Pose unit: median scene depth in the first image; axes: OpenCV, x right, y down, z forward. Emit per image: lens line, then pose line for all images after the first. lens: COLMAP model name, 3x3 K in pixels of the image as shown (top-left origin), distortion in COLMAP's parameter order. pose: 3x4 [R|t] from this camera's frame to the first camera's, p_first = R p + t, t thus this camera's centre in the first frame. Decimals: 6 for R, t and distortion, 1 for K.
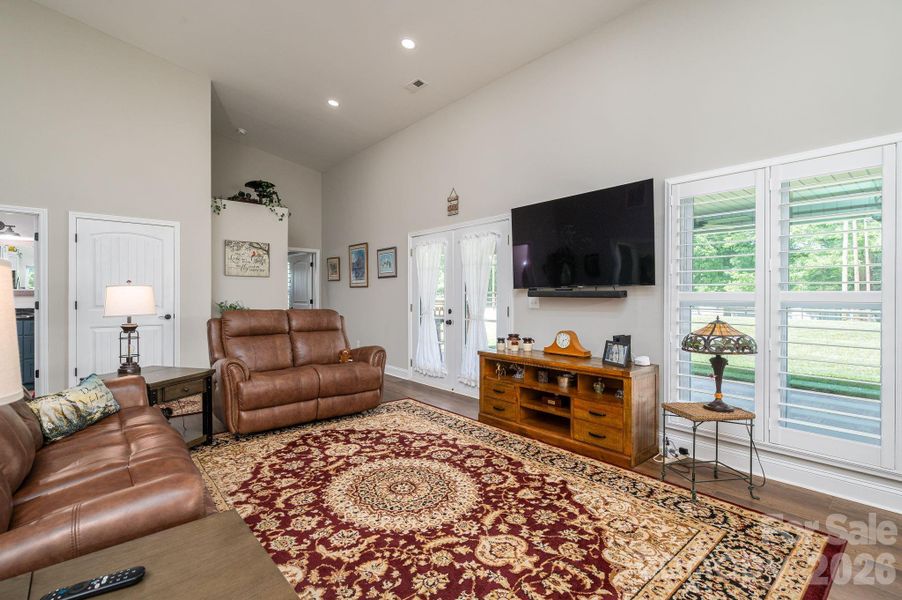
lens RADIAL K [[415.4, 0, 439.4], [0, 415.4, 297.3], [0, 0, 1]] dist [-0.000183, 0.000265]
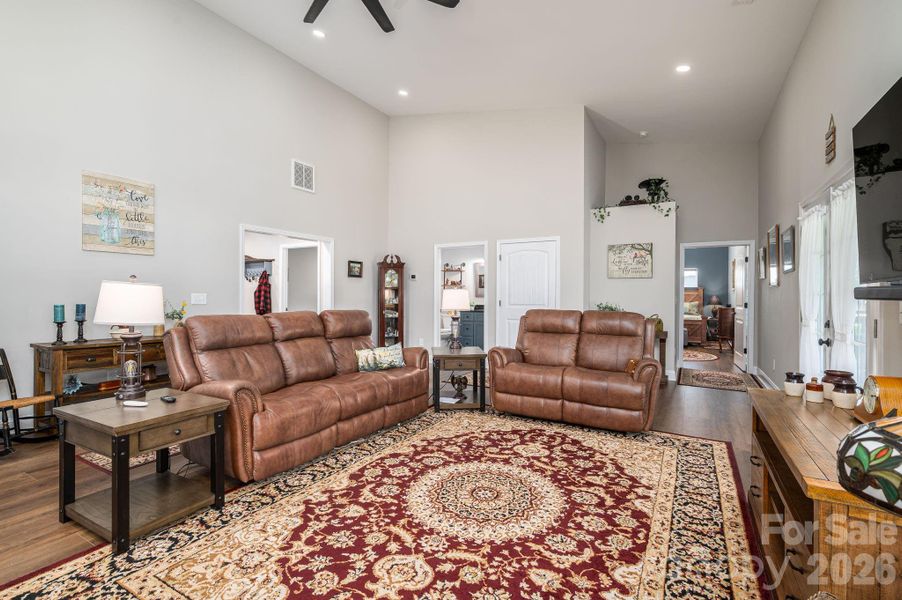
lens RADIAL K [[415.4, 0, 455.8], [0, 415.4, 295.5], [0, 0, 1]] dist [-0.000183, 0.000265]
pose [[0.349232, -0.002419, -0.937033, 0.705411], [-0.009097, 0.999941, -0.005972, 0.002768], [0.936992, 0.010610, 0.349189, 0.526639]]
